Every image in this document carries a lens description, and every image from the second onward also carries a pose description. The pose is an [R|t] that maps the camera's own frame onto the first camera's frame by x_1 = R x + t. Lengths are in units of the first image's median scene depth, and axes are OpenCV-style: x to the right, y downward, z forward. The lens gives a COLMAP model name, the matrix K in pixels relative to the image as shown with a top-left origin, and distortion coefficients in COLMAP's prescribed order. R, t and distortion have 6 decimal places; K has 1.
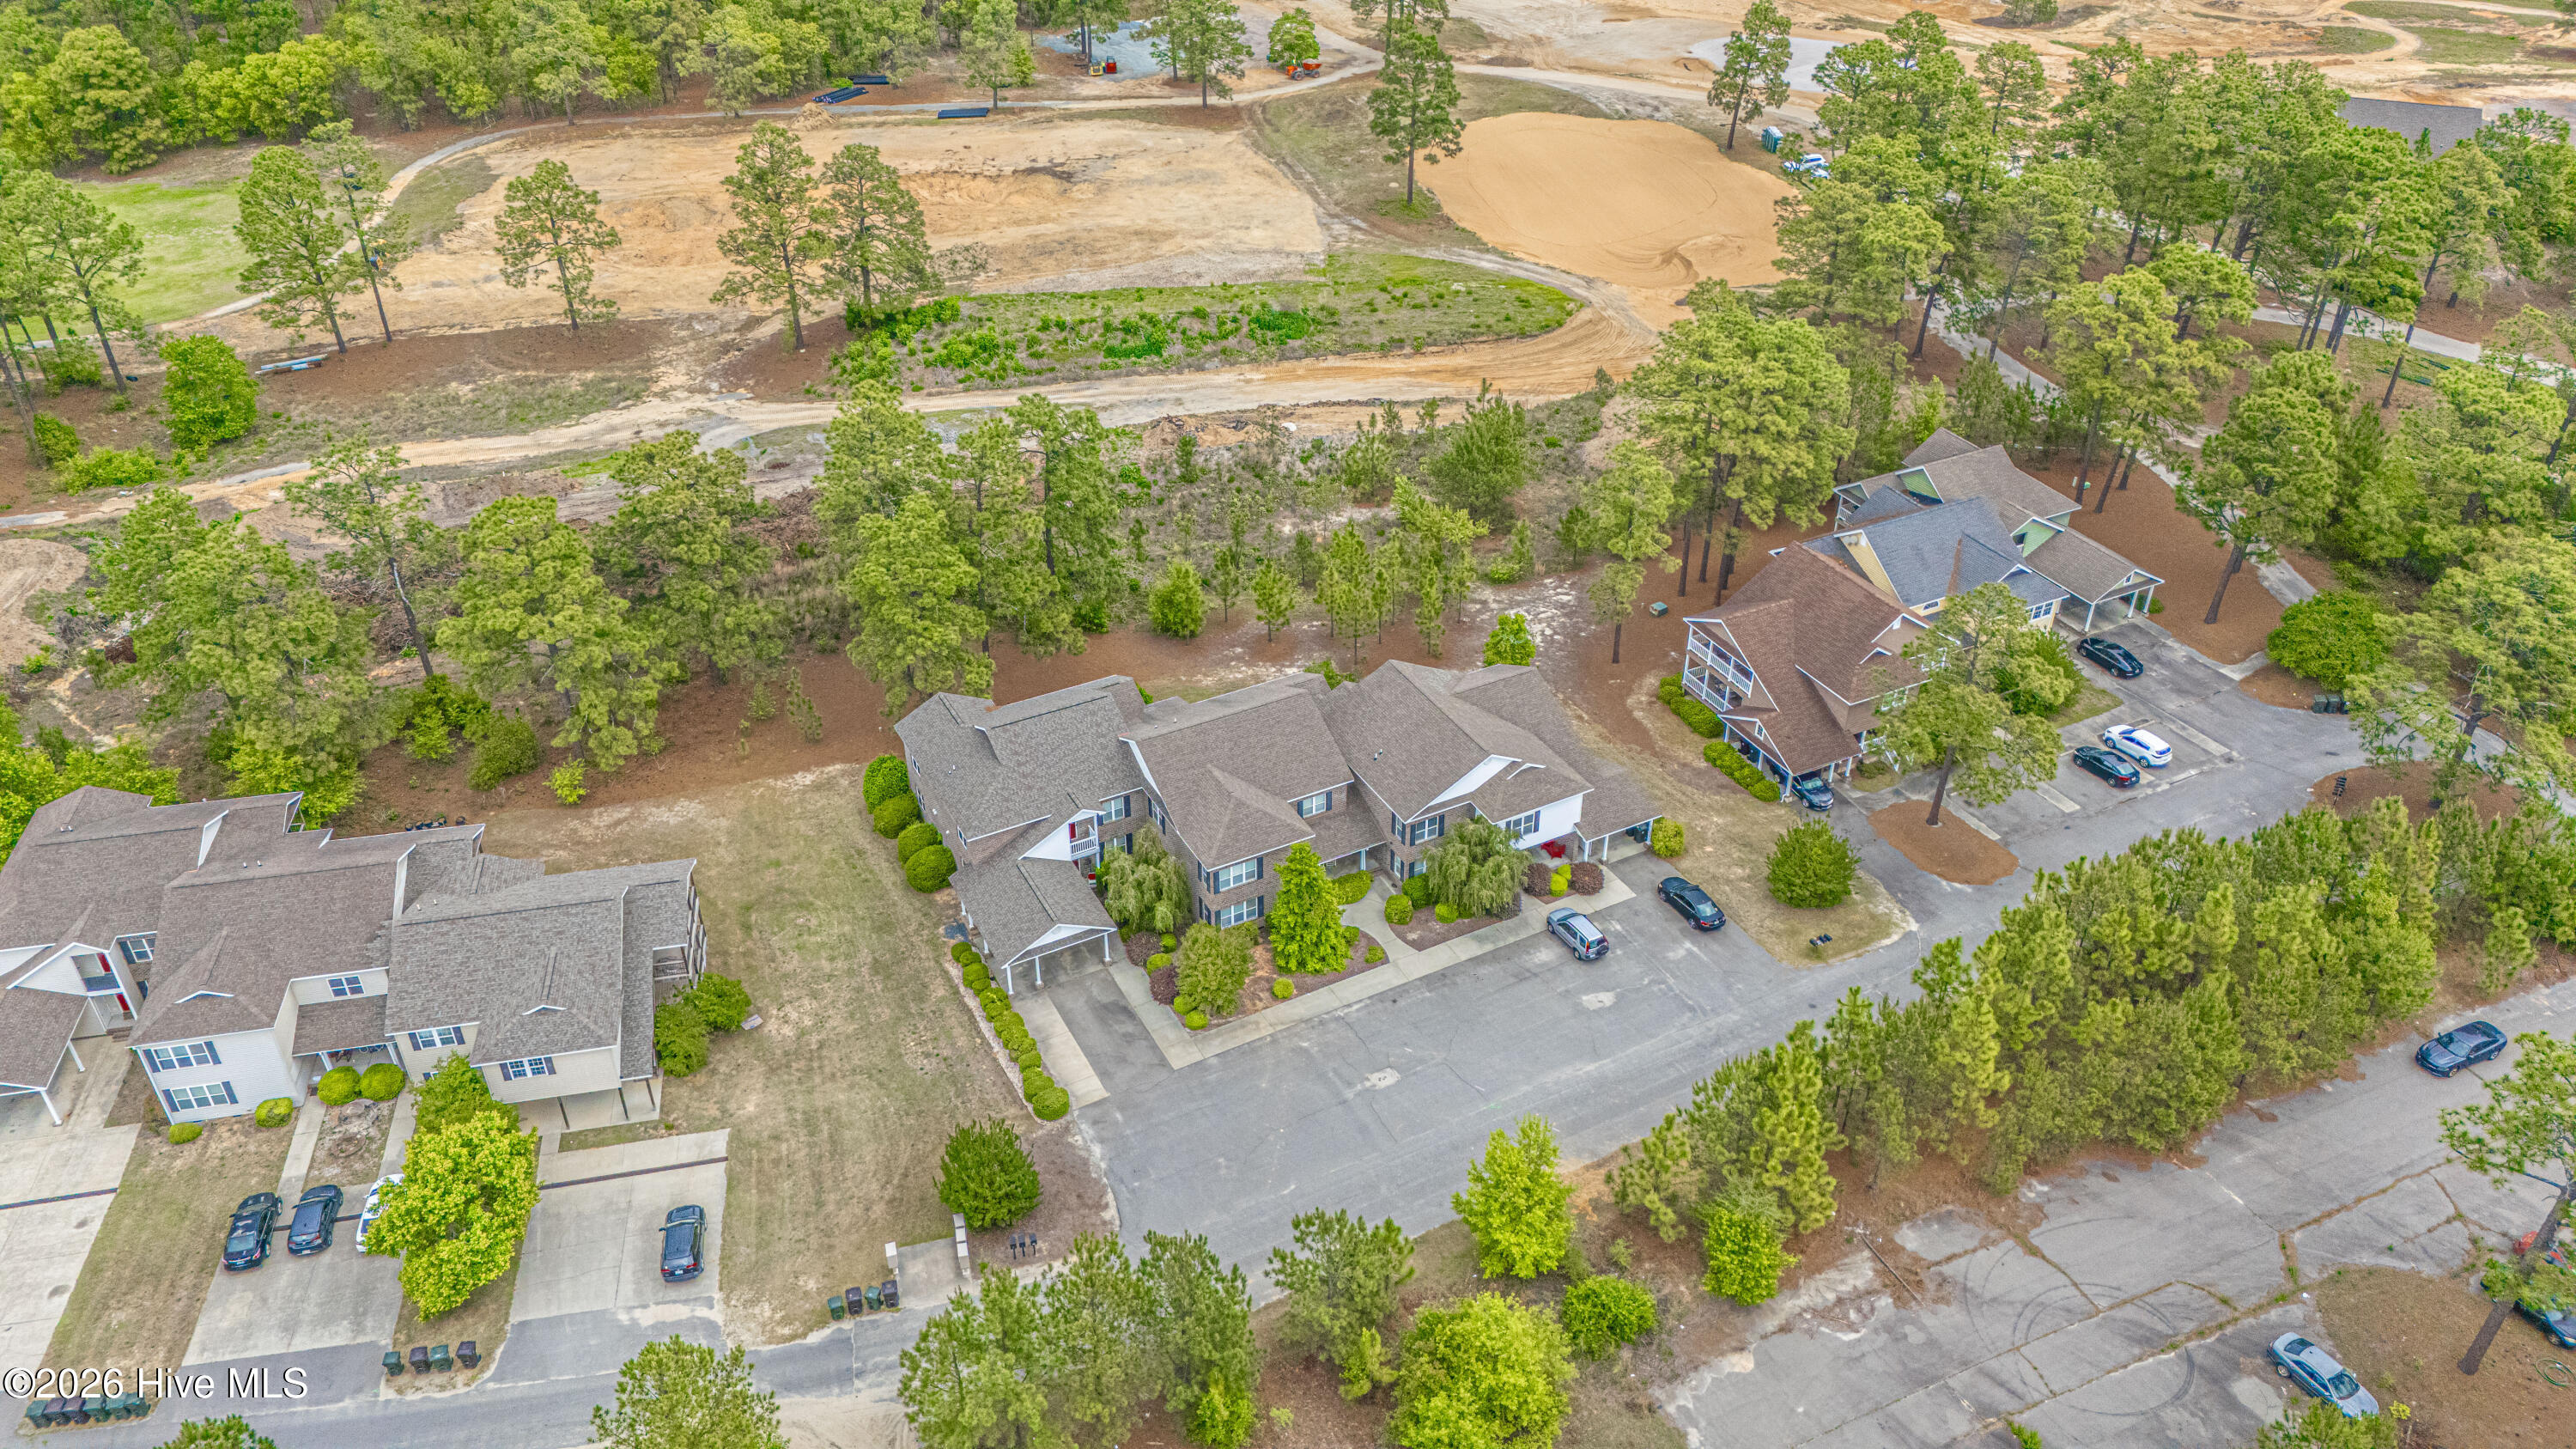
lens RADIAL K [[1911.9, 0, 1287.6], [0, 1911.9, 730.2], [0, 0, 1]] dist [0.071787, -0.063767]
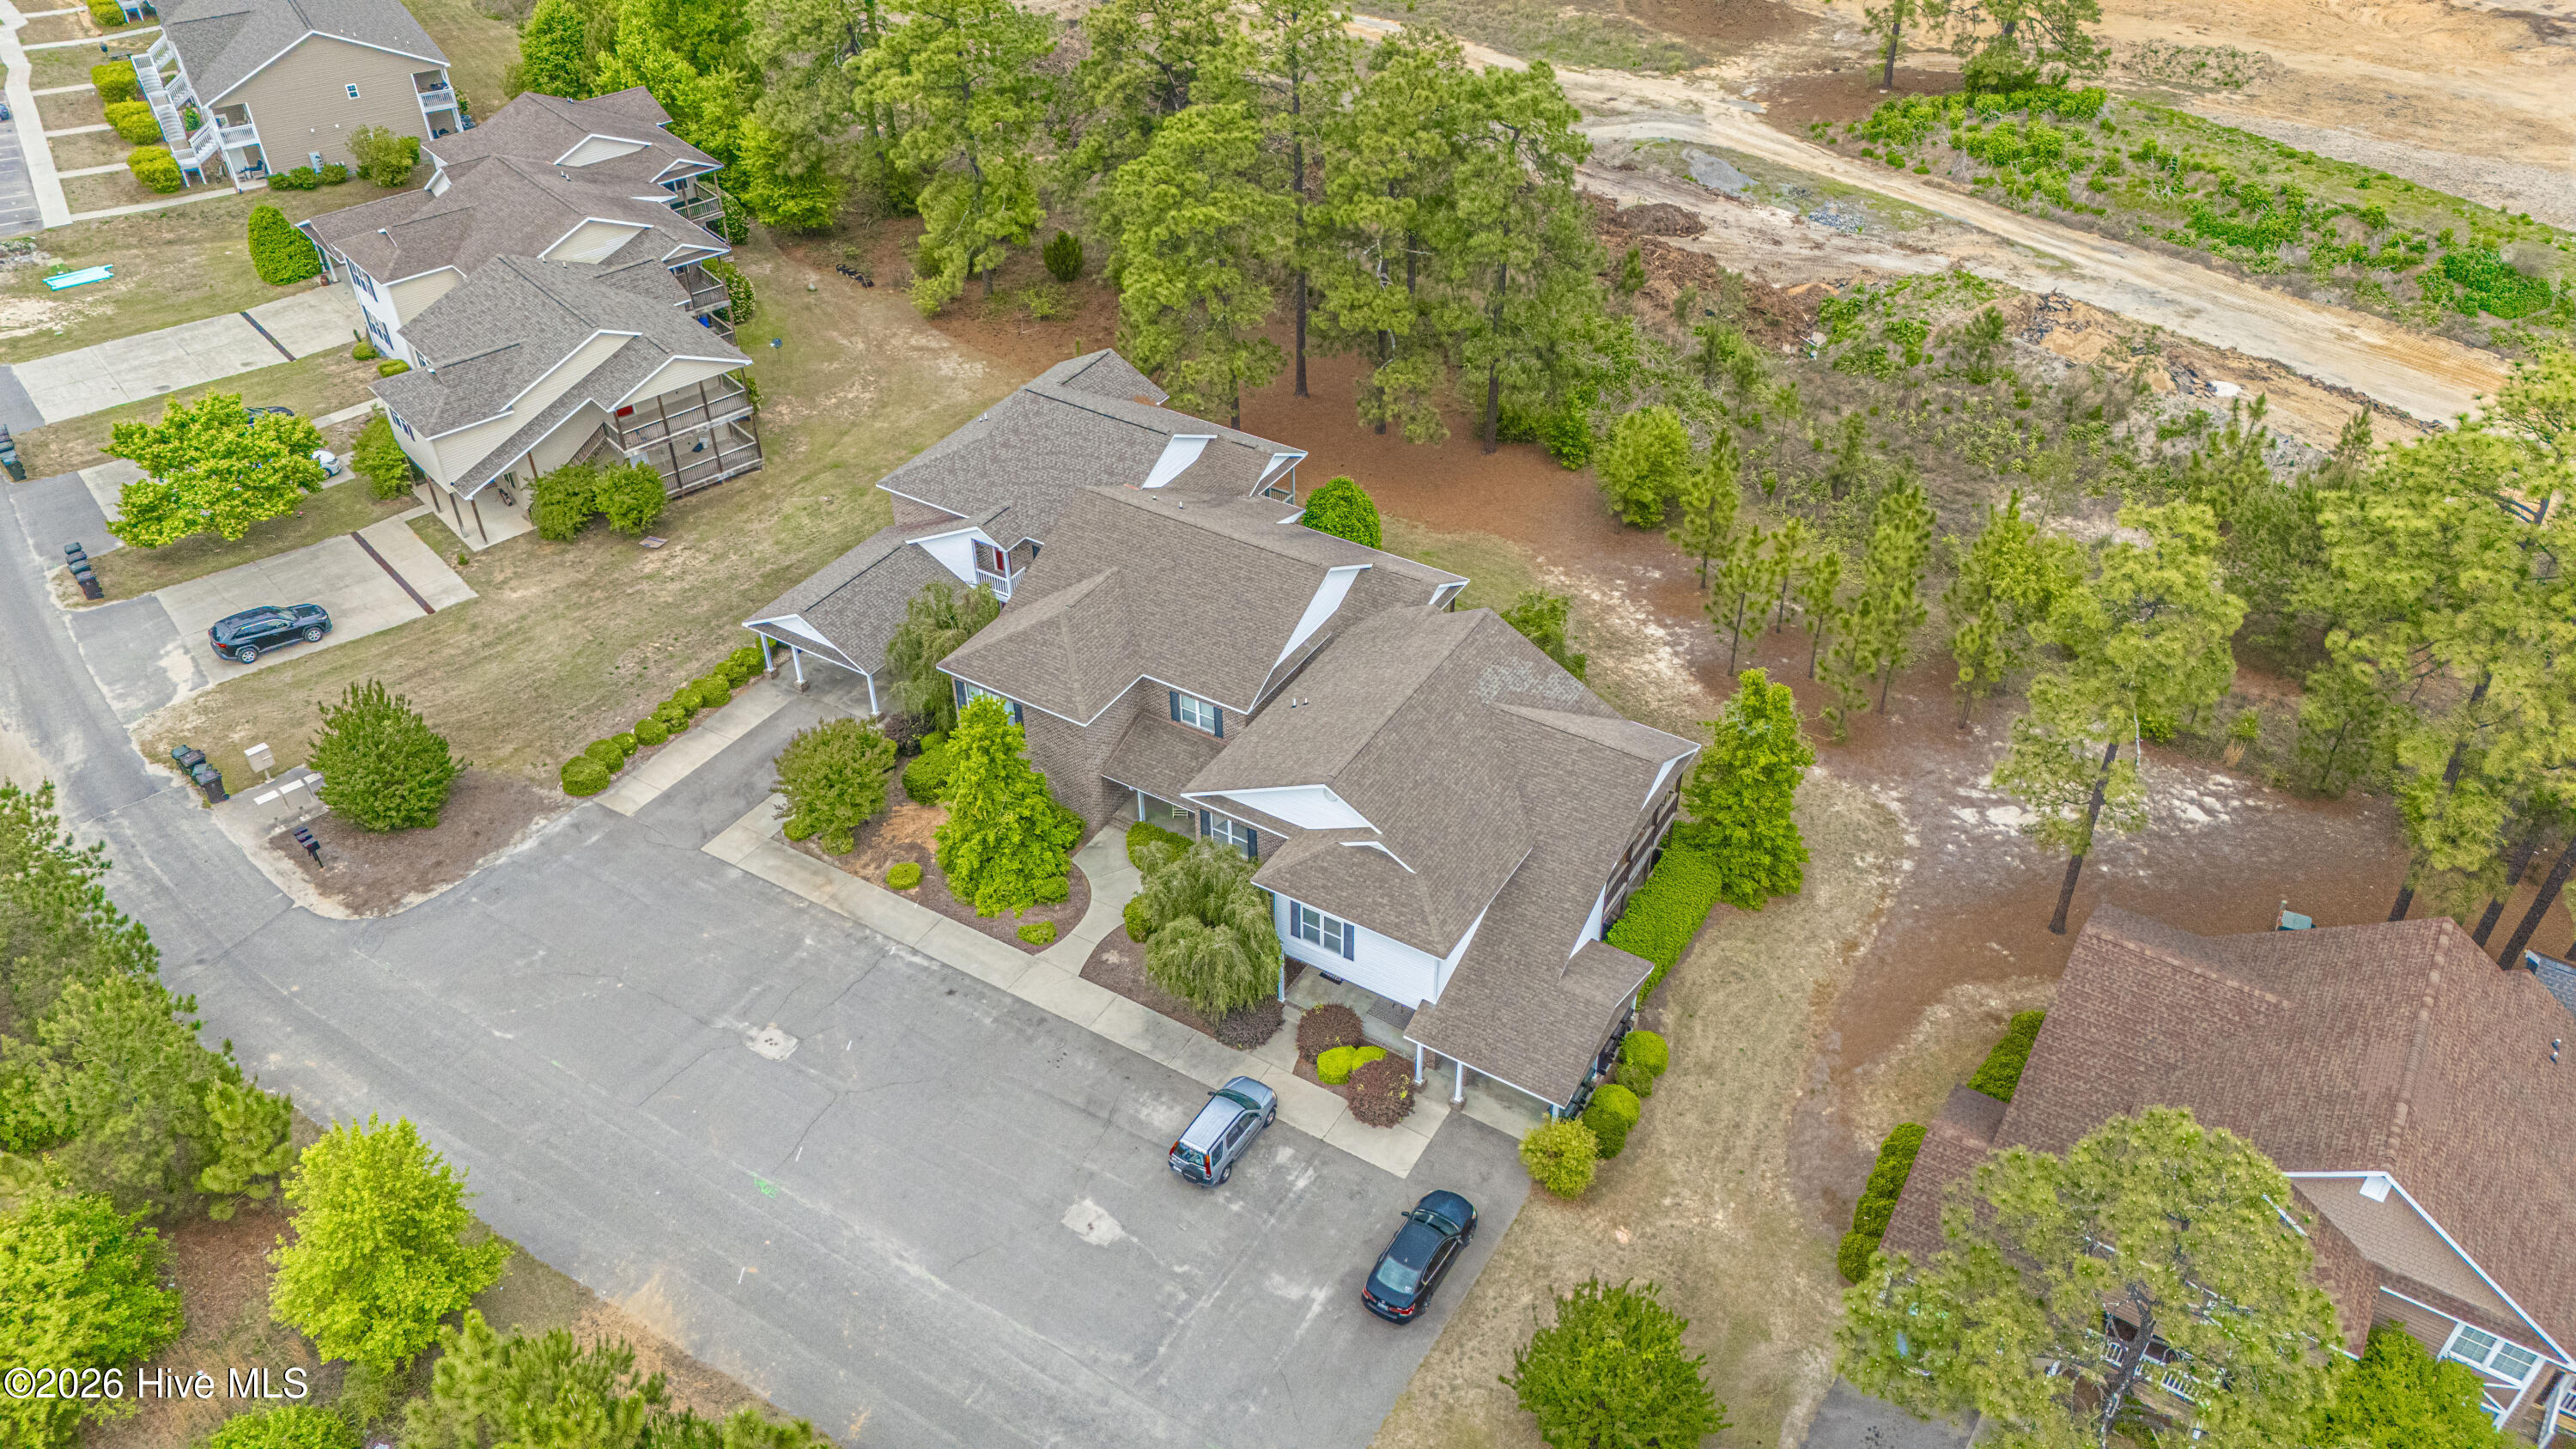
lens RADIAL K [[1869.9, 0, 1246.0], [0, 1869.9, 681.6], [0, 0, 1]] dist [0.073600, -0.070003]
pose [[0.503550, 0.519418, -0.690393, 0.284158], [-0.478879, 0.832913, 0.277364, -0.095082], [0.719105, 0.190948, 0.668152, 0.382121]]
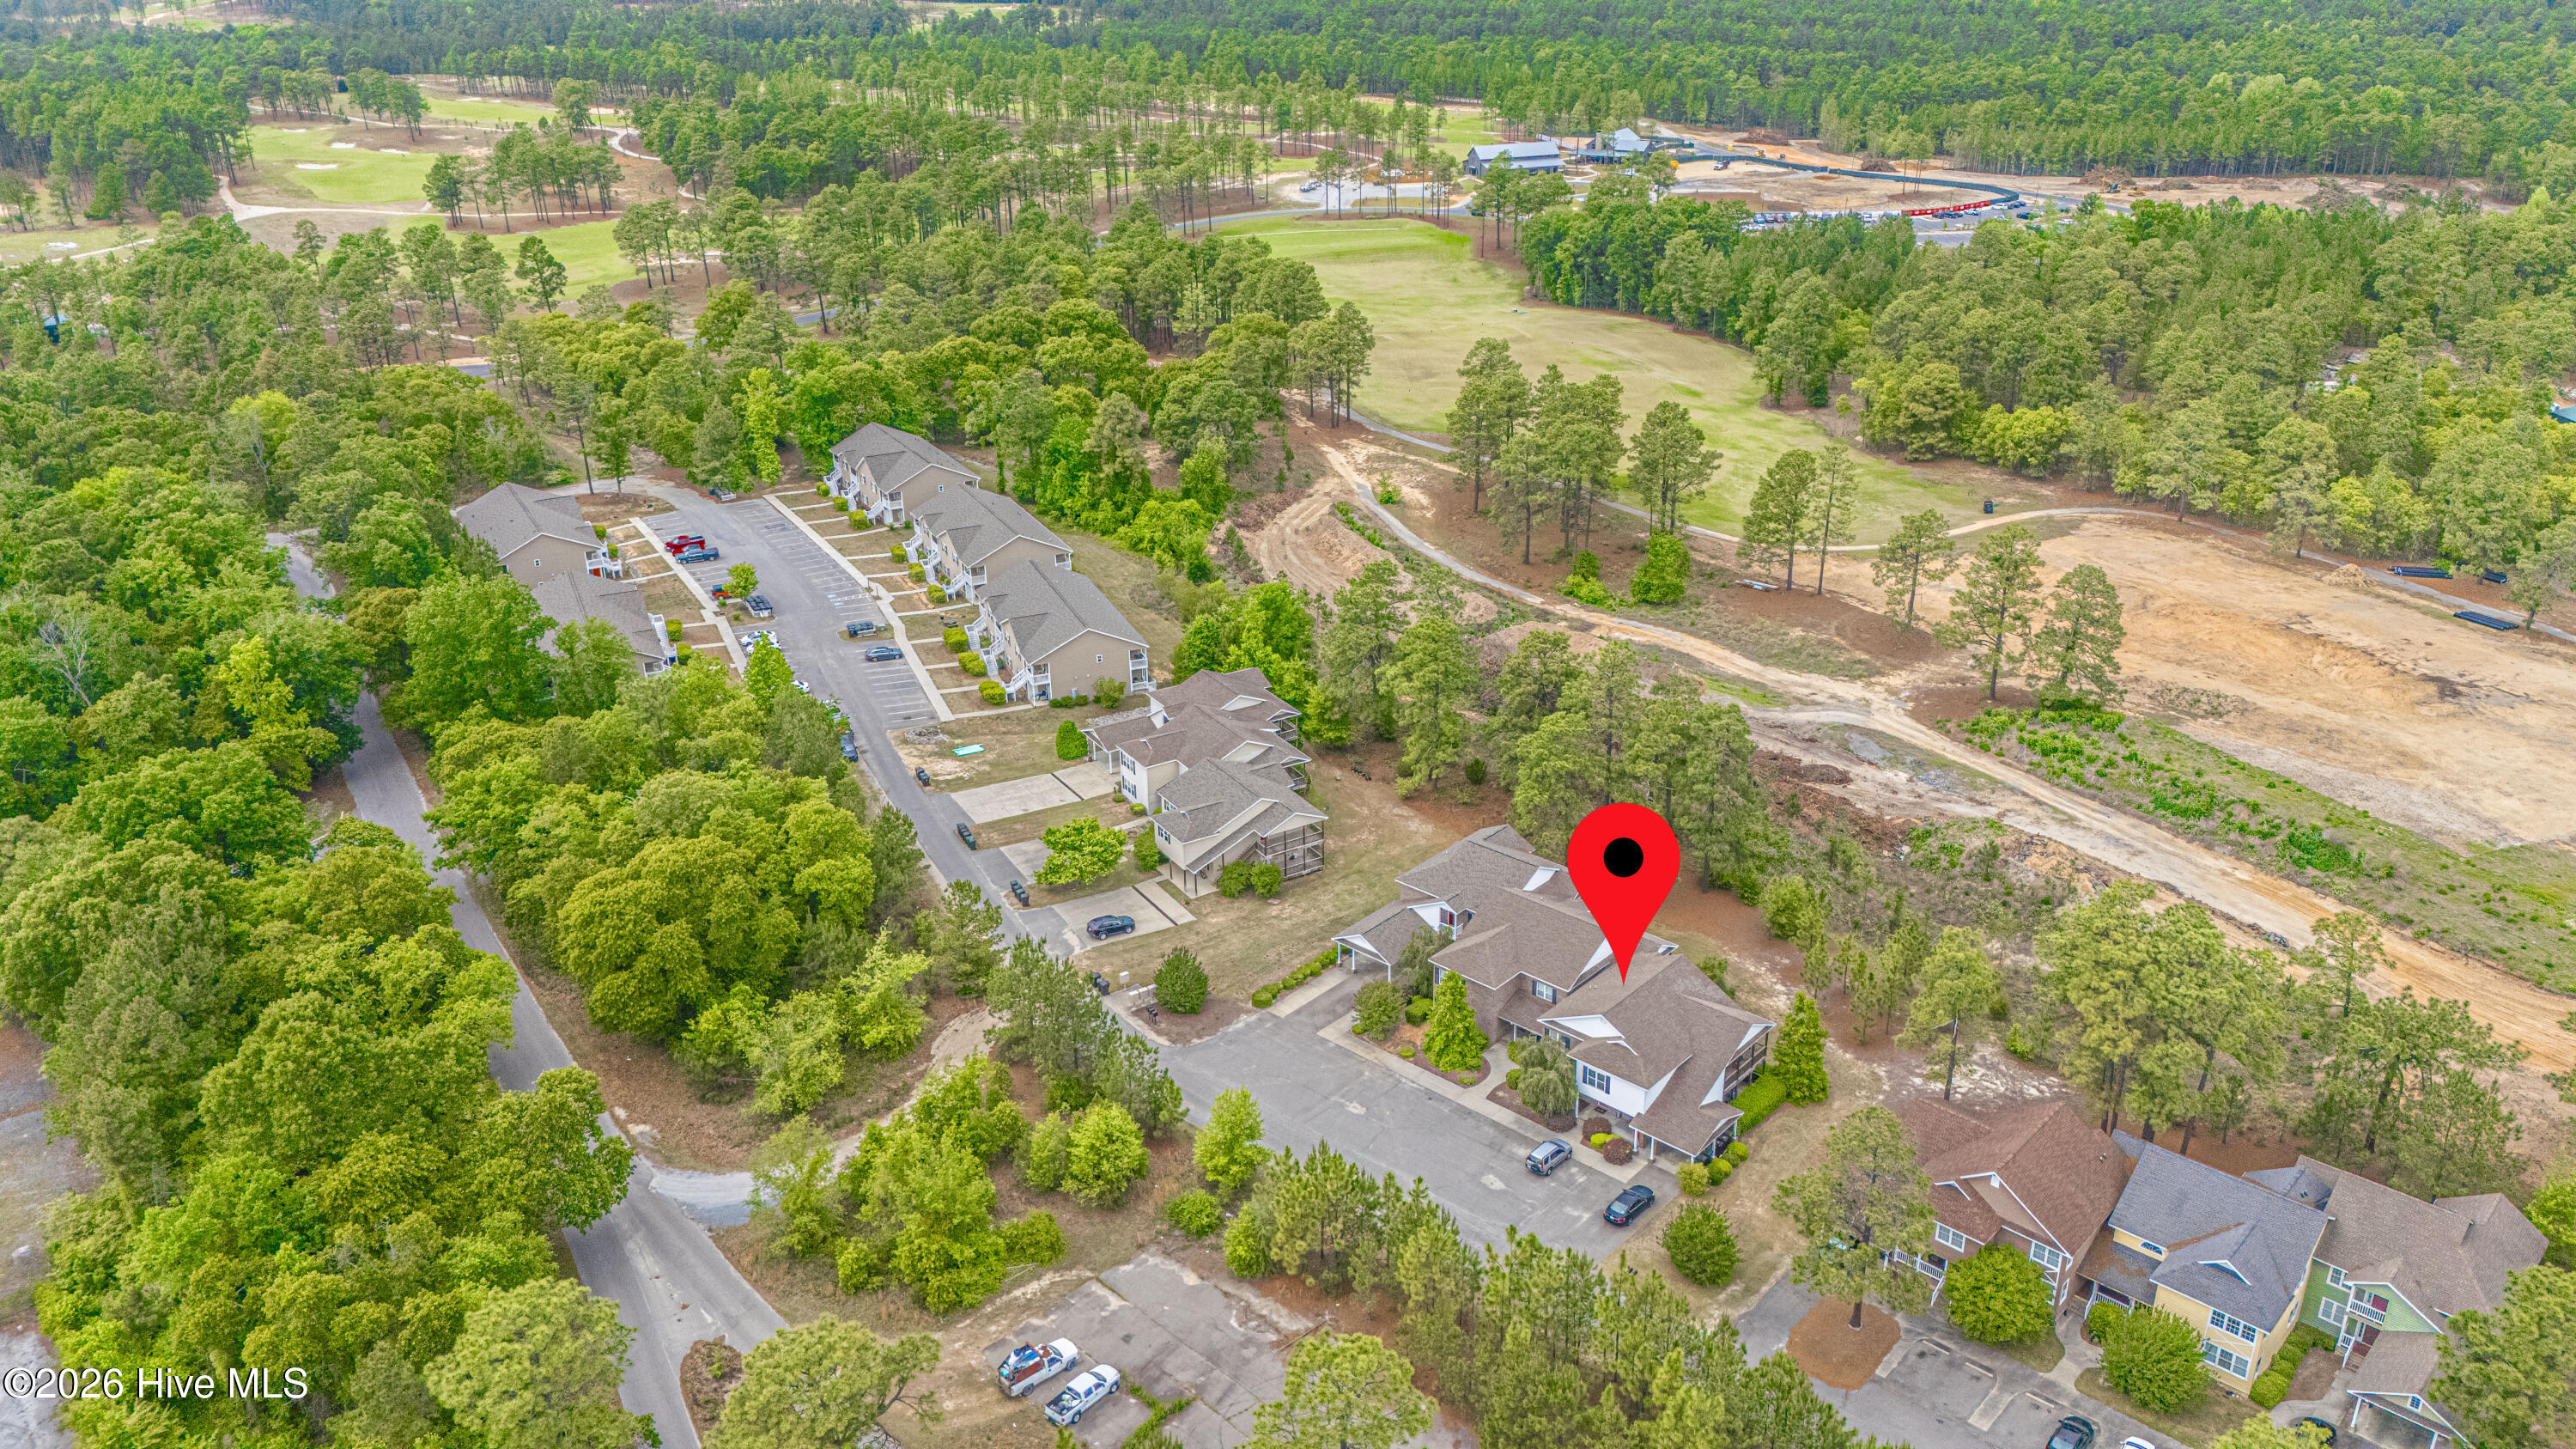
lens RADIAL K [[1869.9, 0, 1246.0], [0, 1869.9, 681.6], [0, 0, 1]] dist [0.073600, -0.070003]
pose [[0.335801, 0.364316, -0.868626, 0.677613], [-0.512144, 0.844570, 0.156237, -0.163643], [0.790535, 0.392398, 0.470190, 0.055650]]
